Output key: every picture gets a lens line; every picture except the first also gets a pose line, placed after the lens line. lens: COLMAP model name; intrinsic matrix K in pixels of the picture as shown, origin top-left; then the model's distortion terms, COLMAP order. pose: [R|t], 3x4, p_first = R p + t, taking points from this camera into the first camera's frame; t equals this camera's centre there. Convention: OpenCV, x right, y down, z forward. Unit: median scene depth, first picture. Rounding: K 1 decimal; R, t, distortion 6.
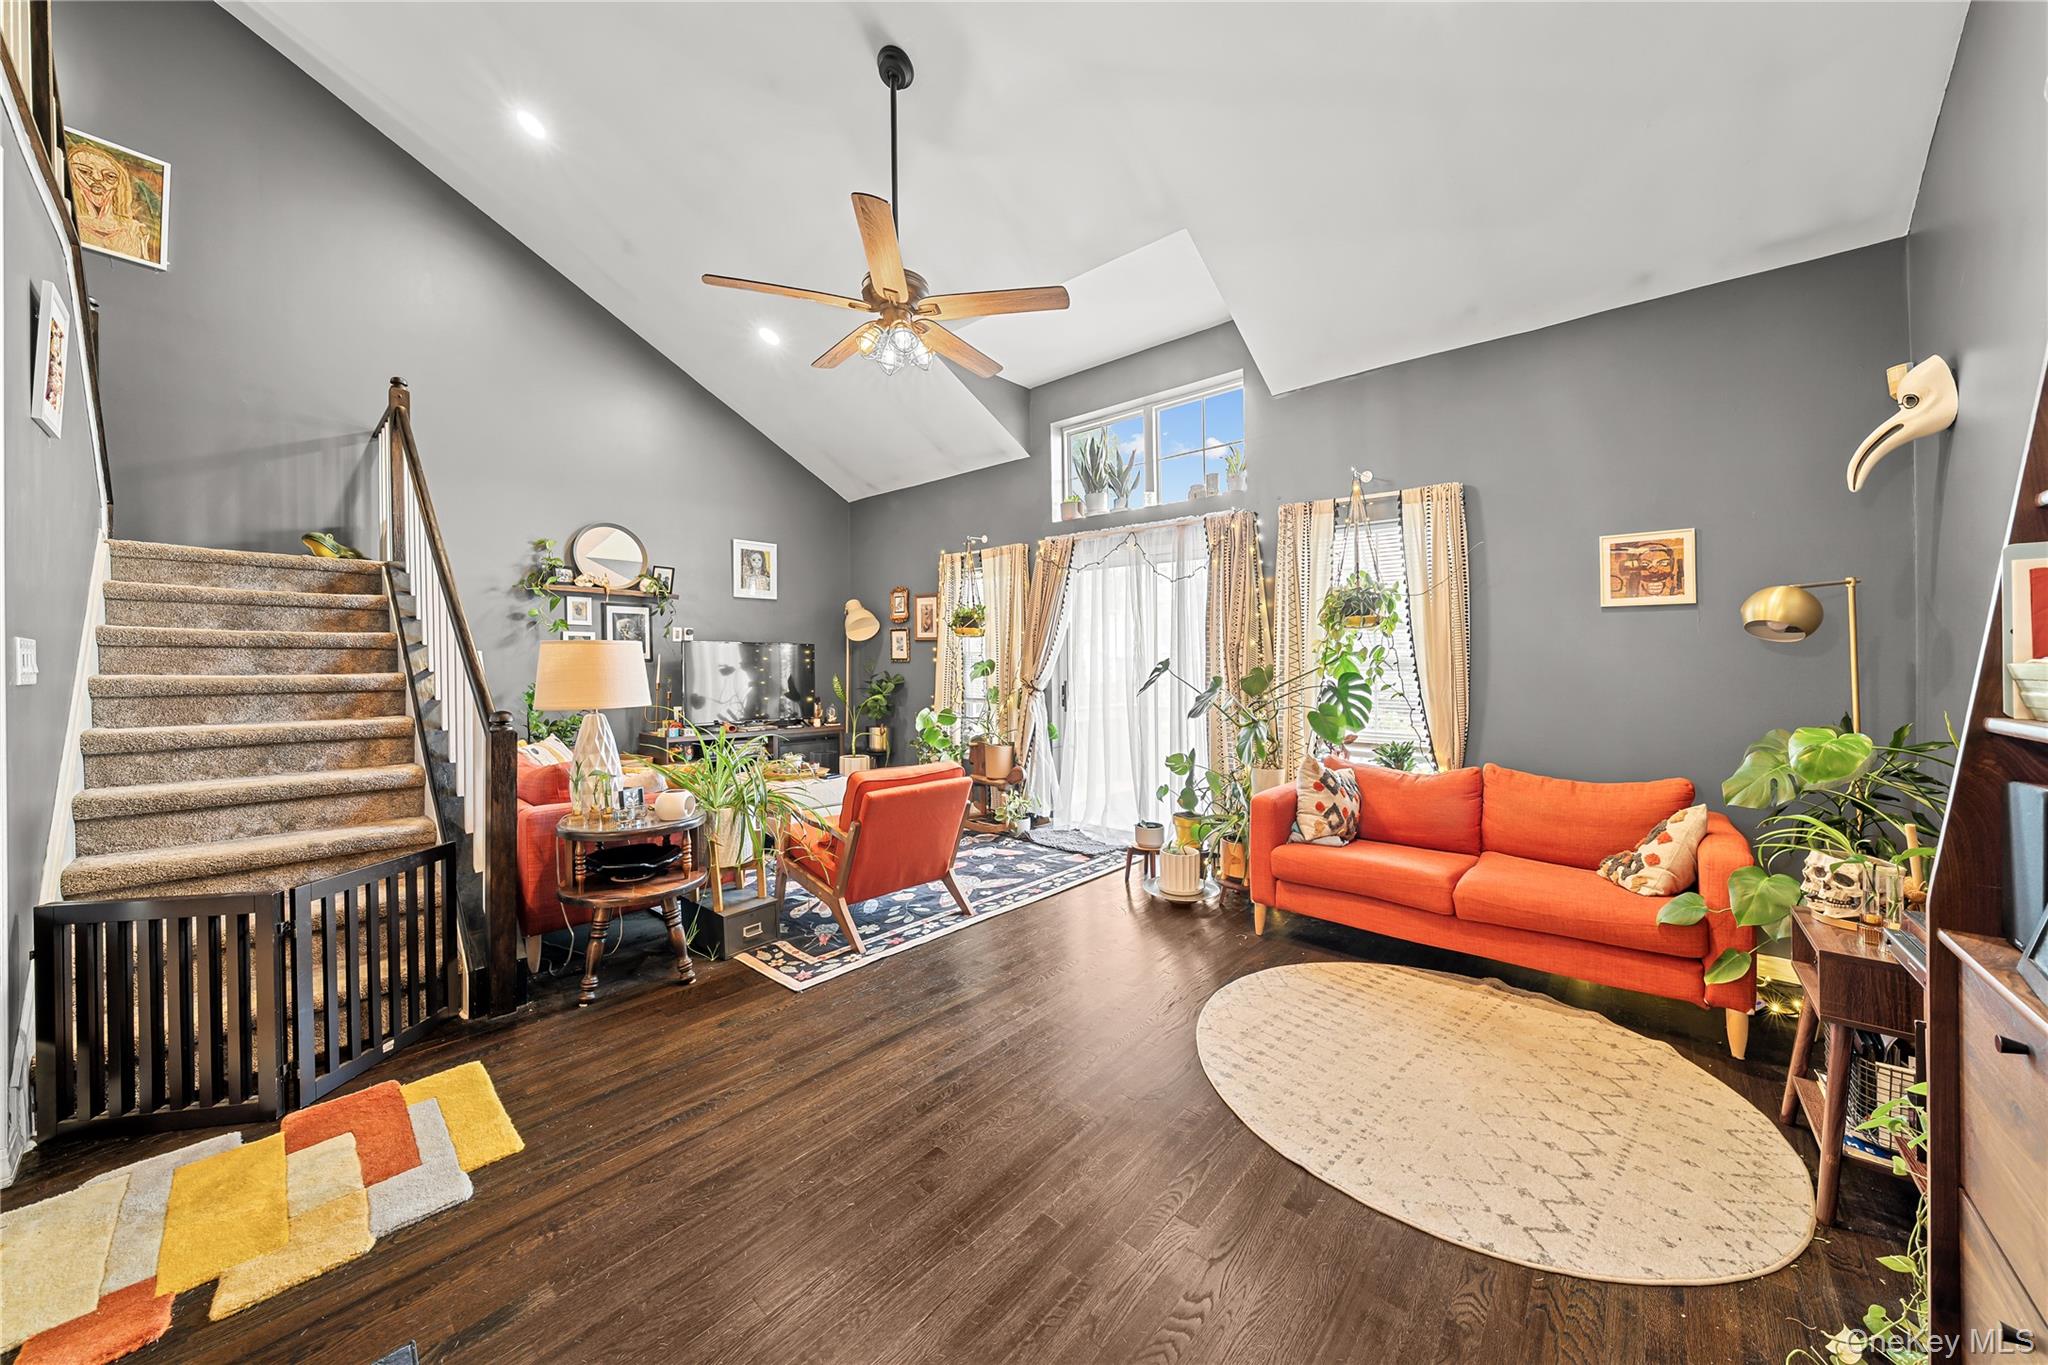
lens RADIAL K [[701.4, 0, 1030.8], [0, 701.4, 673.1], [0, 0, 1]] dist [-0.000861, 0.000096]
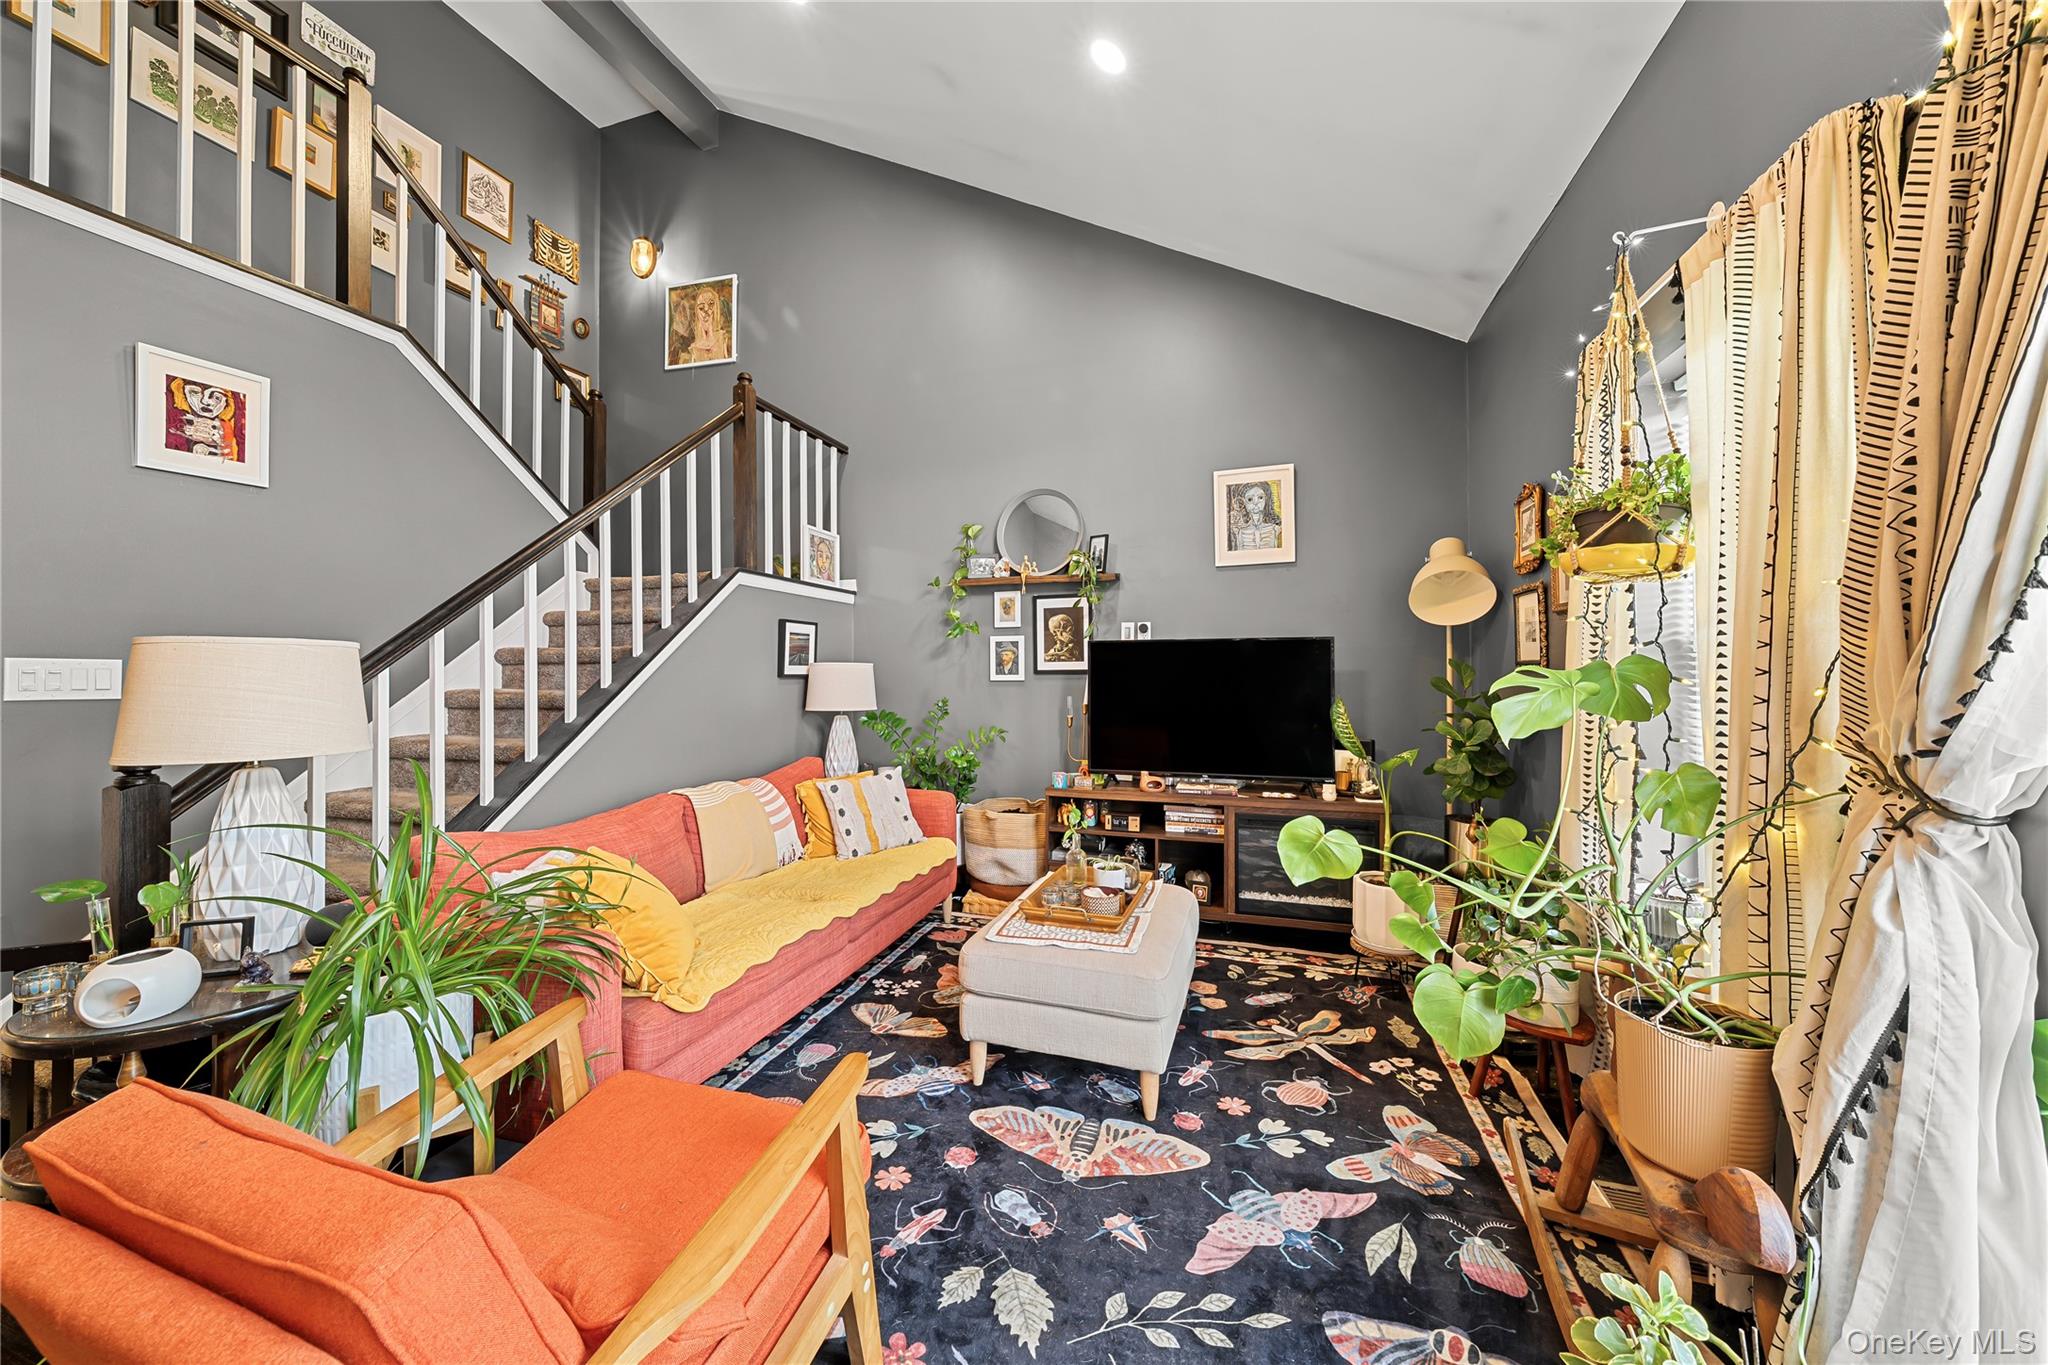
lens RADIAL K [[701.4, 0, 1032.9], [0, 701.4, 676.7], [0, 0, 1]] dist [-0.000861, 0.000096]
pose [[0.407394, -0.002536, -0.913249, 0.080456], [-0.007601, 0.999952, -0.006168, -0.008658], [0.913221, 0.009454, 0.407355, 0.693432]]
